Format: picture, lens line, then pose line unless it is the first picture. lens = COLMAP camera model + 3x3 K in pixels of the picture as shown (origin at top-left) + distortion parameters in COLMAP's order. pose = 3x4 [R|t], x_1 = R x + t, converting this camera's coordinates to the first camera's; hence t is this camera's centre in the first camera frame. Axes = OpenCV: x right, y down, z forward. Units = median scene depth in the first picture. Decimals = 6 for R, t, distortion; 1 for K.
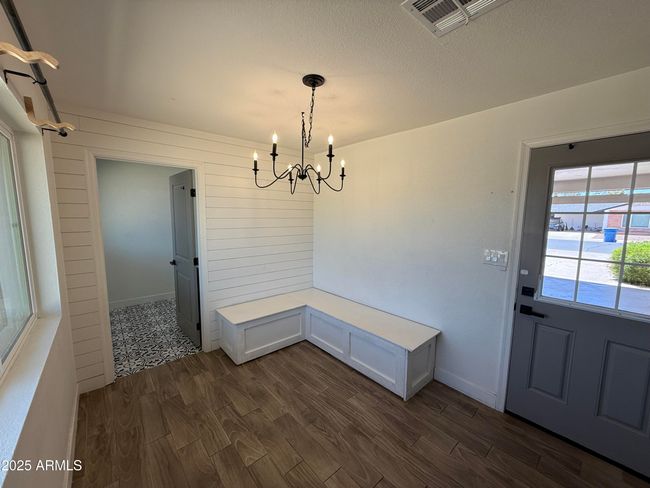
lens RADIAL K [[258.8, 0, 325.5], [0, 258.8, 246.5], [0, 0, 1]] dist [-0.000486, 0.000113]
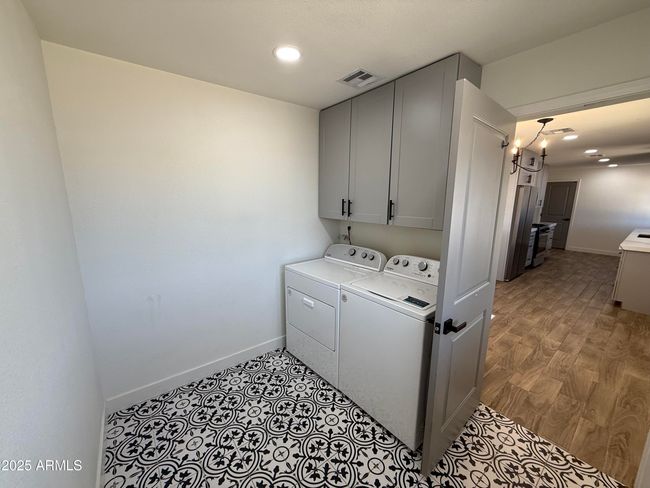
lens RADIAL K [[258.8, 0, 319.9], [0, 258.8, 243.5], [0, 0, 1]] dist [-0.000486, 0.000113]
pose [[0.064900, -0.186637, 0.980283, -1.556788], [0.117433, 0.976956, 0.178229, -0.239259], [-0.990958, 0.103551, 0.085322, 1.869778]]
